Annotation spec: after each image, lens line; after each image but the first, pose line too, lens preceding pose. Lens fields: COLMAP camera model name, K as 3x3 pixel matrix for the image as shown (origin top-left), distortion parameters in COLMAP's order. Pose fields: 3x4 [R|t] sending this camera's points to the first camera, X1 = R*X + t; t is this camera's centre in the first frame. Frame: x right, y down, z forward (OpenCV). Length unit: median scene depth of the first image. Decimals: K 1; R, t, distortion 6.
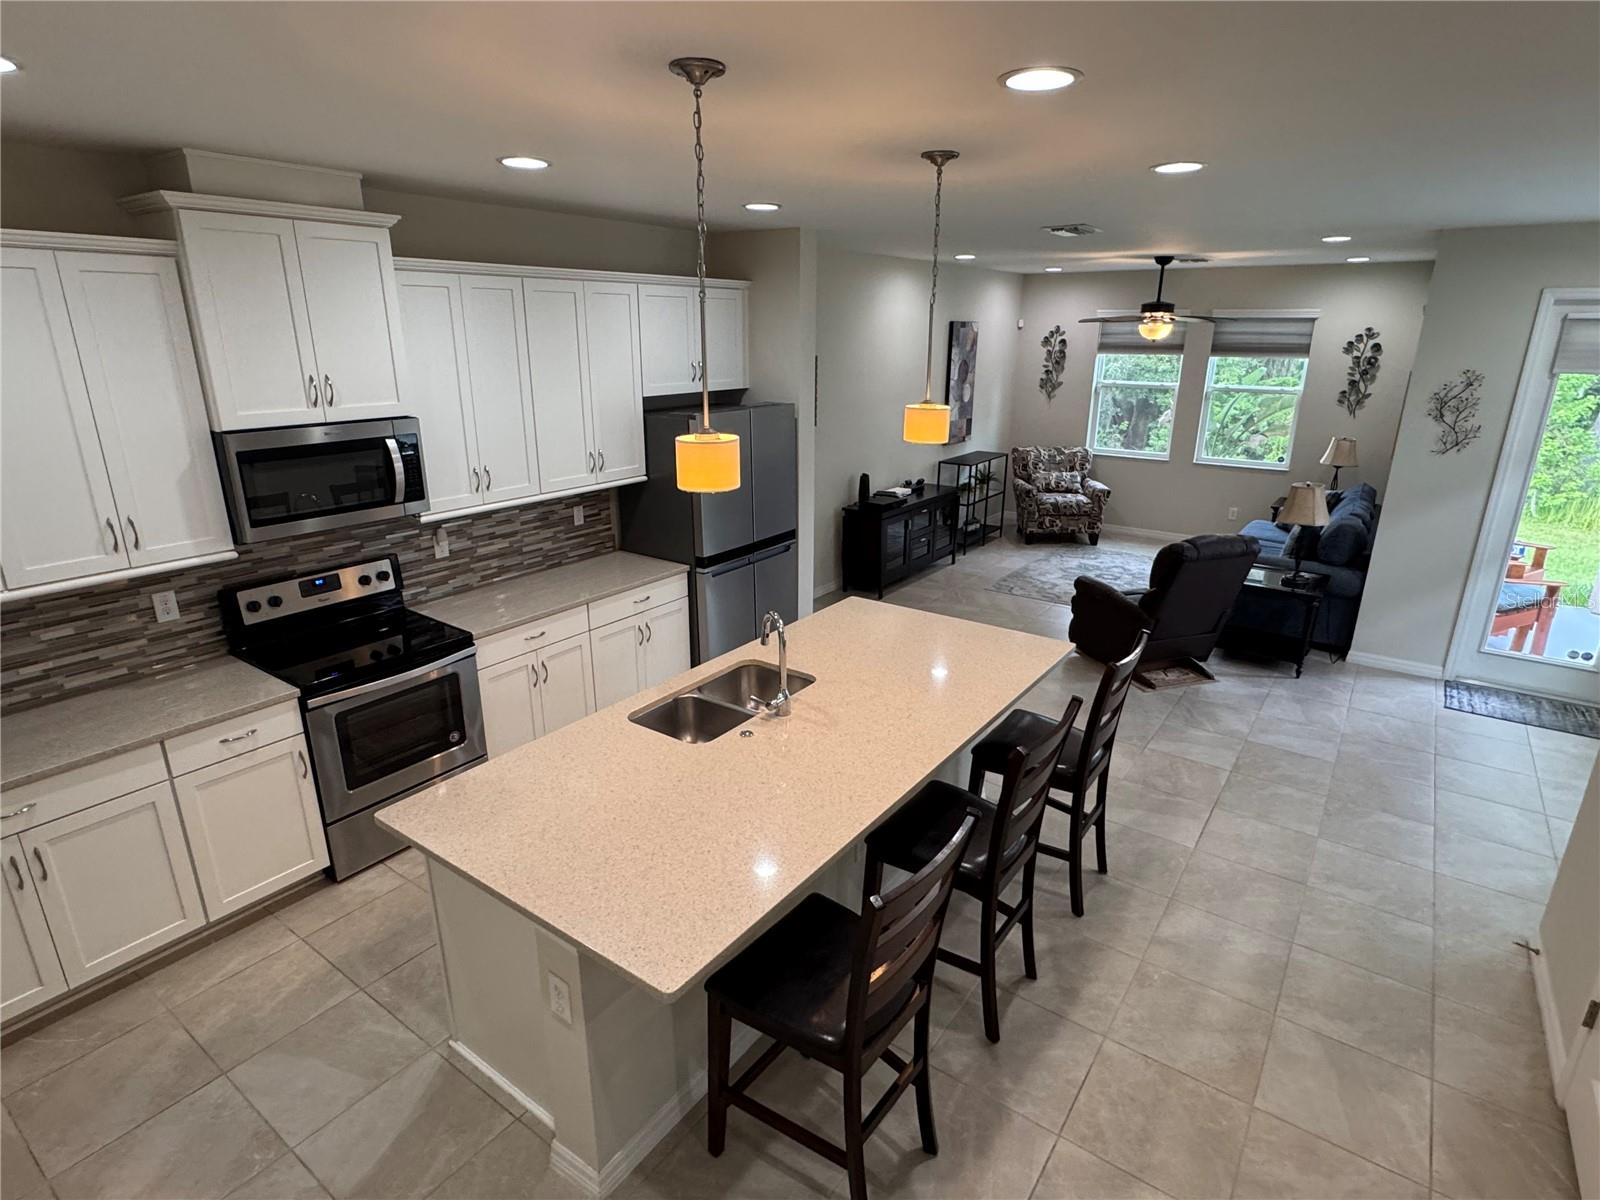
lens RADIAL K [[844.2, 0, 798.3], [0, 844.2, 605.0], [0, 0, 1]] dist [-0.003182, 0.000224]
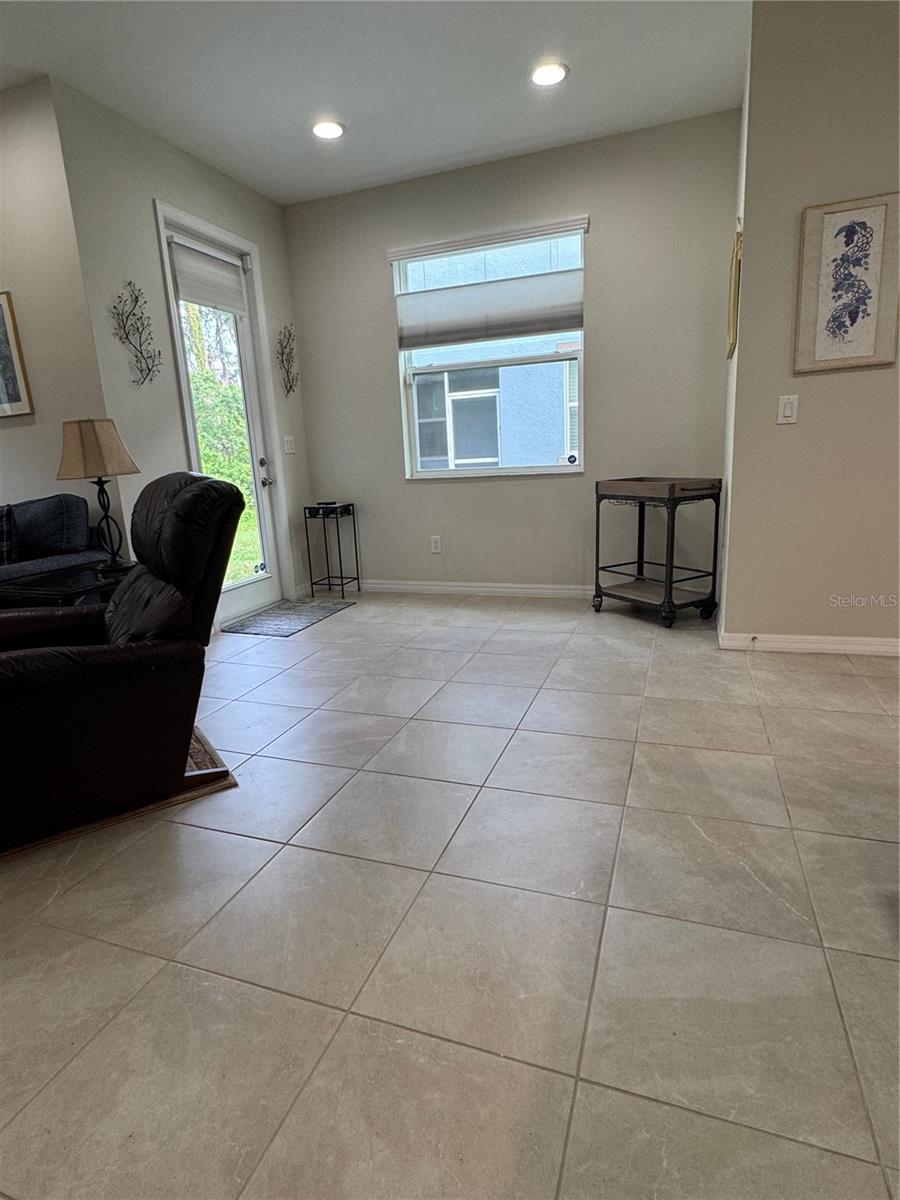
lens RADIAL K [[633.1, 0, 445.7], [0, 633.1, 601.5], [0, 0, 1]] dist [-0.003182, 0.000224]
pose [[-0.266367, -0.214920, 0.939605, 0.041450], [0.347956, 0.887647, 0.301677, -0.077569], [-0.898874, 0.407298, -0.161657, 1.006314]]
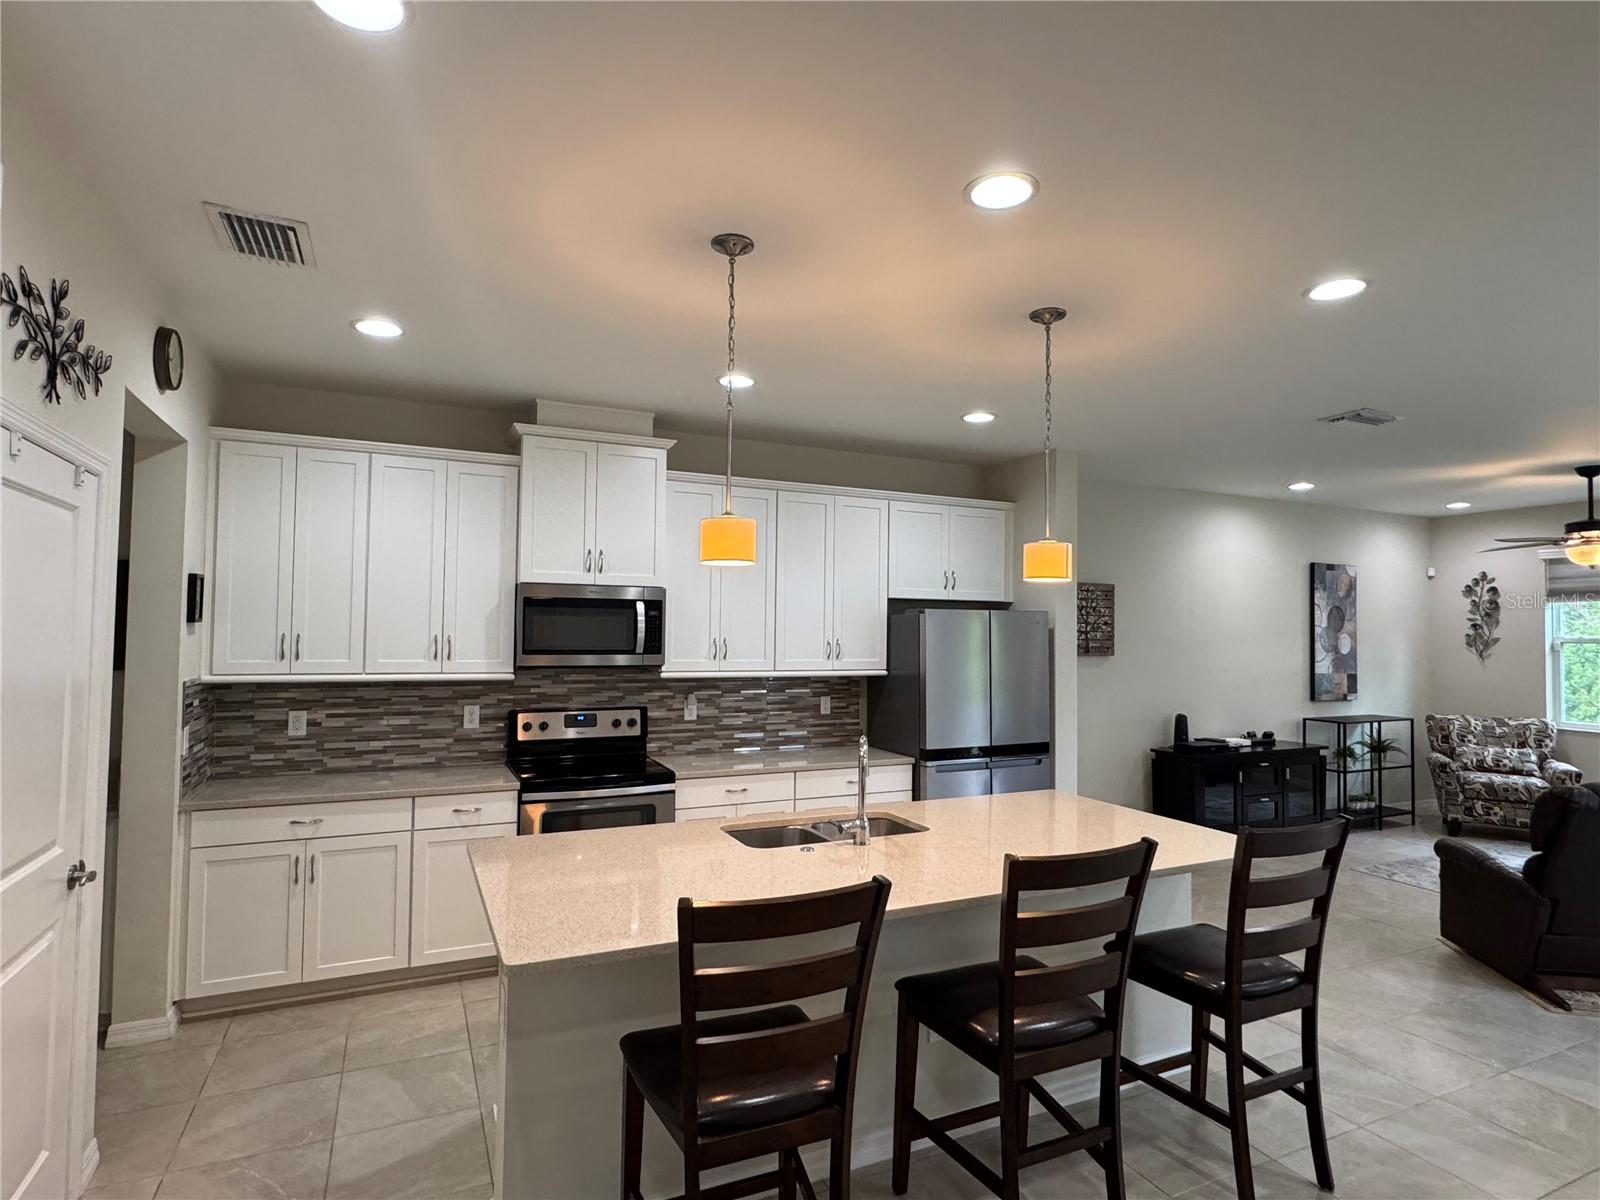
lens RADIAL K [[844.2, 0, 798.5], [0, 844.2, 606.5], [0, 0, 1]] dist [-0.003182, 0.000224]
pose [[0.873683, -0.008083, -0.486429, 0.239966], [-0.160276, 0.939260, -0.303483, 0.110413], [0.459337, 0.343111, 0.819320, 0.062156]]
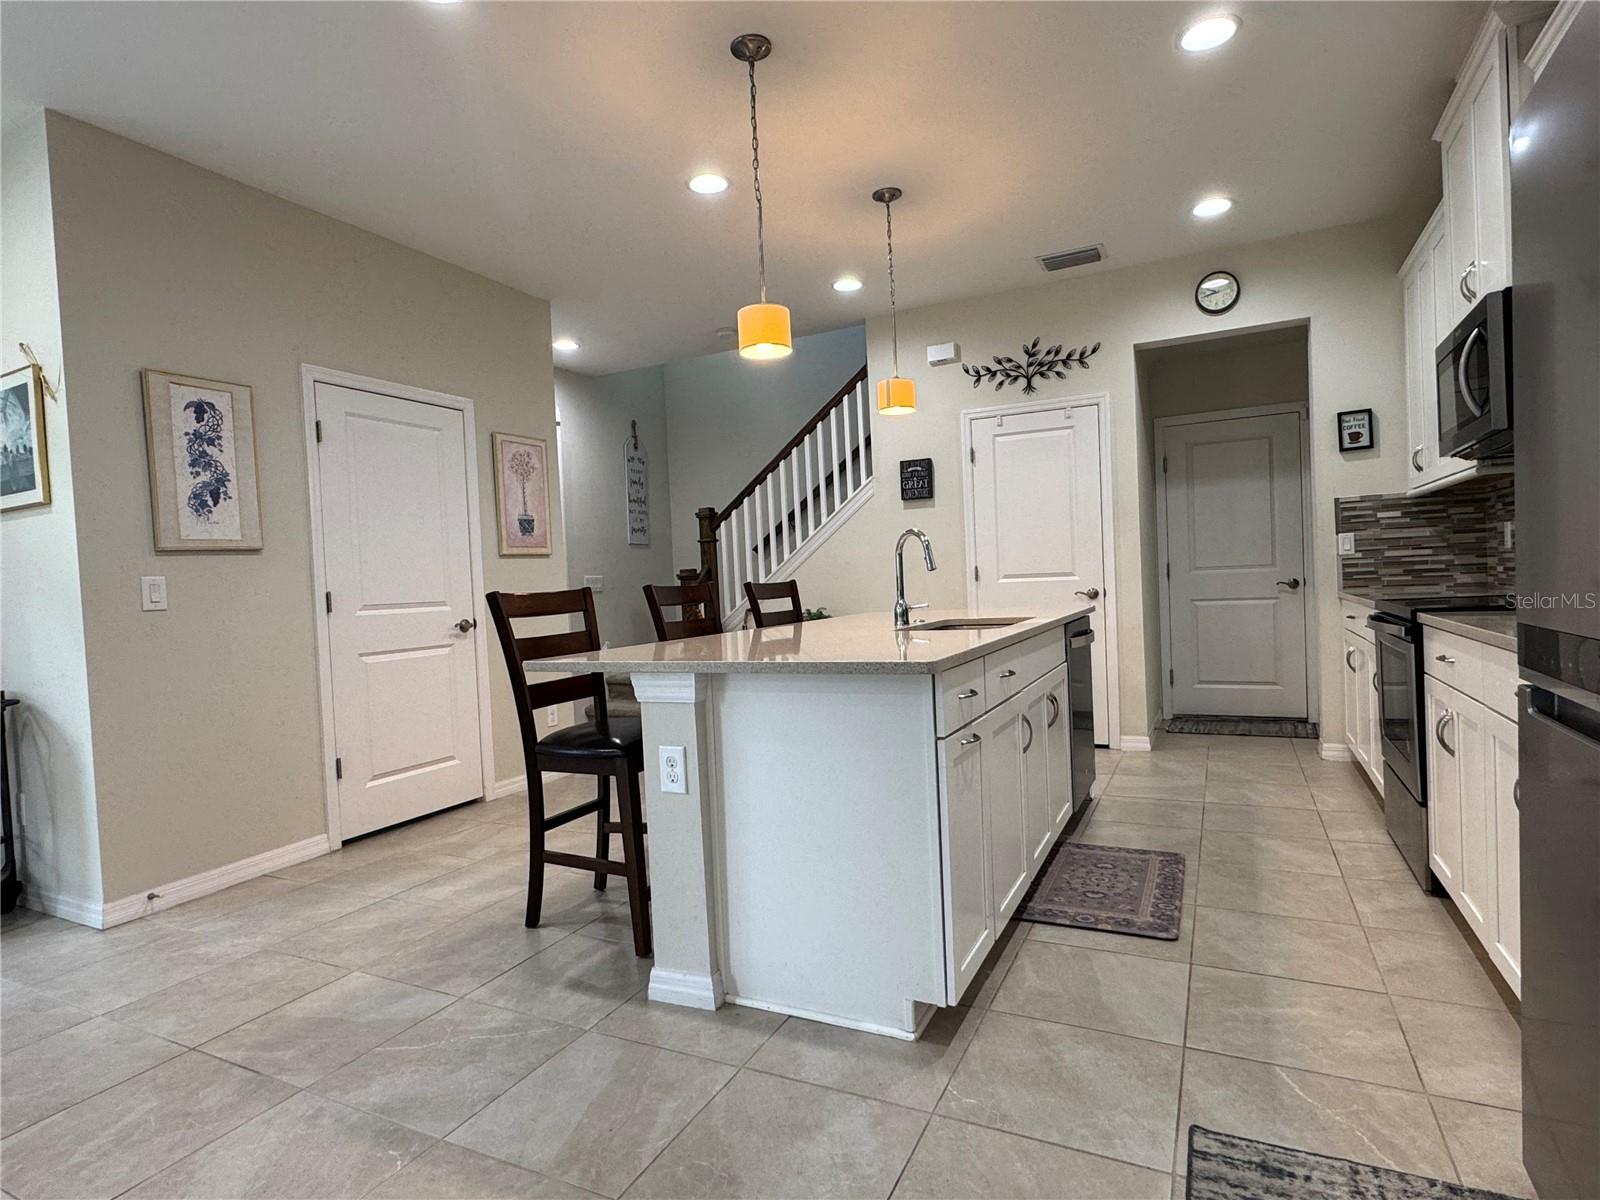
lens RADIAL K [[844.2, 0, 799.2], [0, 844.2, 606.8], [0, 0, 1]] dist [-0.003182, 0.000224]
pose [[-0.986250, 0.047666, -0.158236, 0.173012], [-0.008488, 0.941626, 0.336554, -0.154732], [0.165041, 0.333269, -0.928274, 1.220289]]
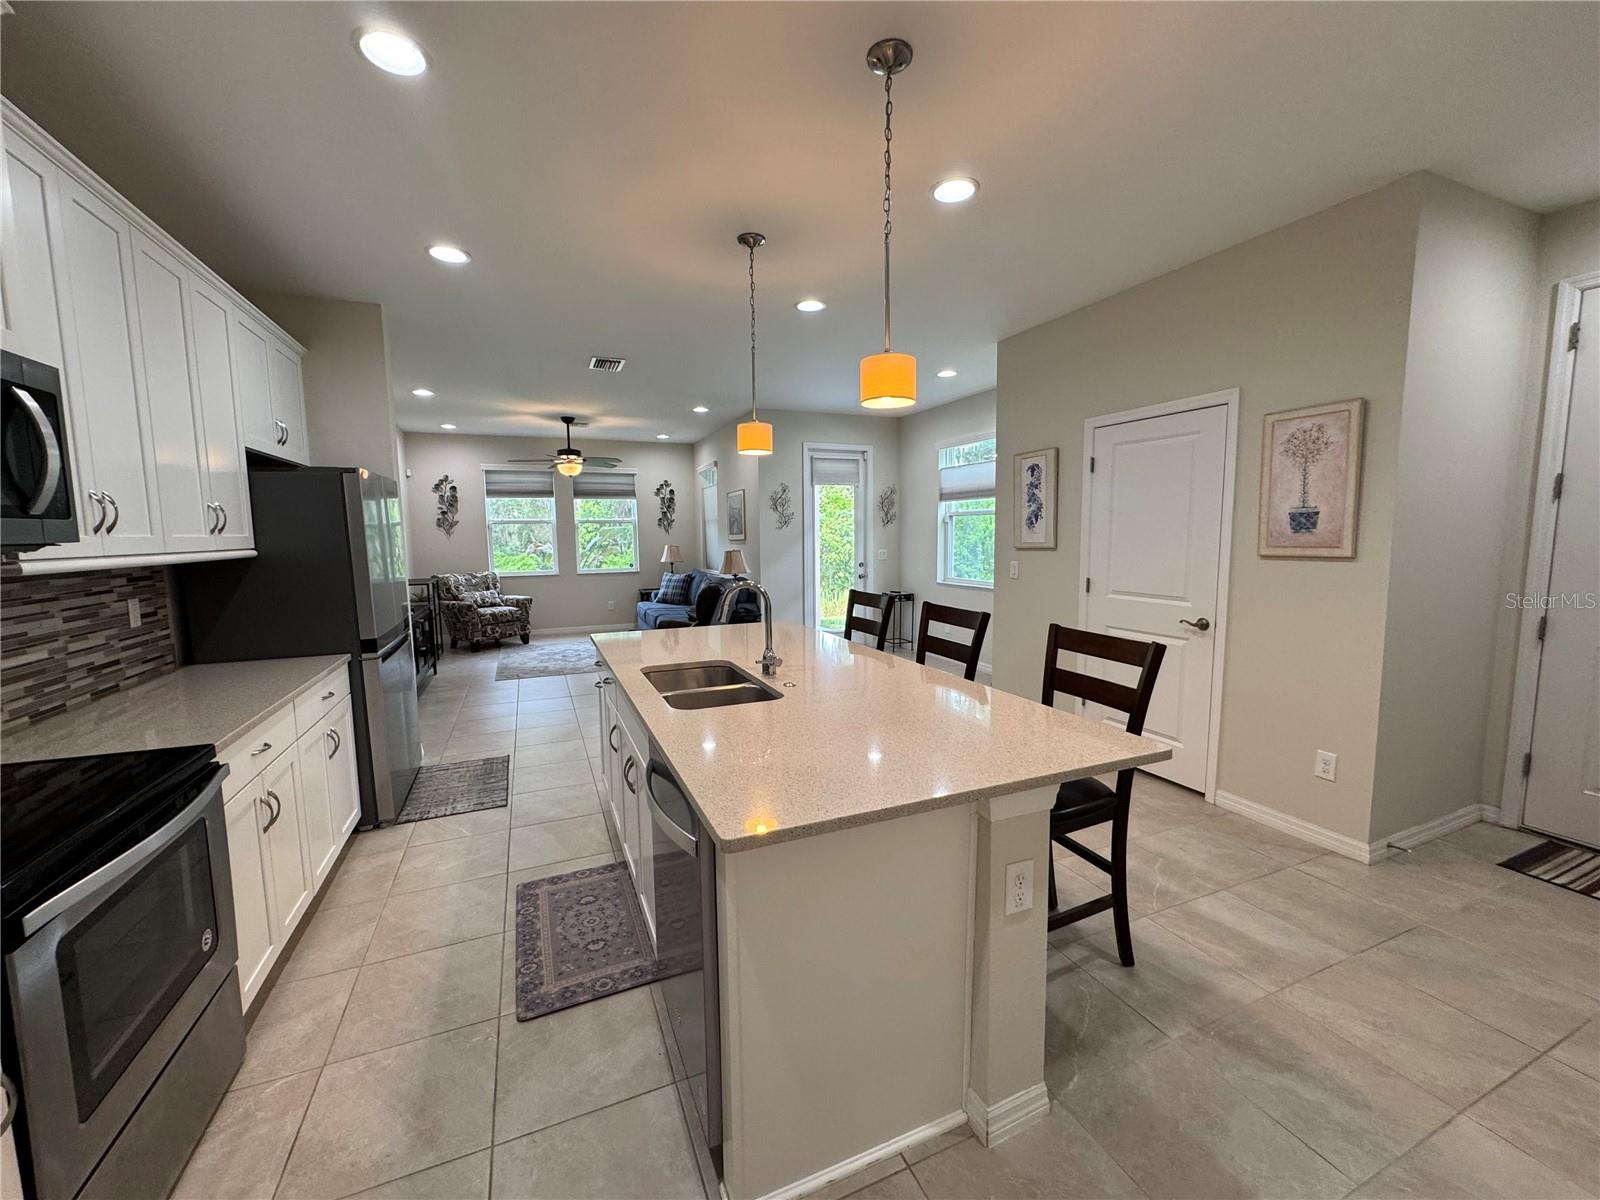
lens RADIAL K [[636.6, 0, 796.2], [0, 636.6, 602.5], [0, 0, 1]] dist [-0.000454, -0.000650]
pose [[0.521630, -0.104517, 0.846746, -0.421431], [0.279810, 0.958532, -0.054060, 0.059158], [-0.805983, 0.265127, 0.529243, 0.325987]]
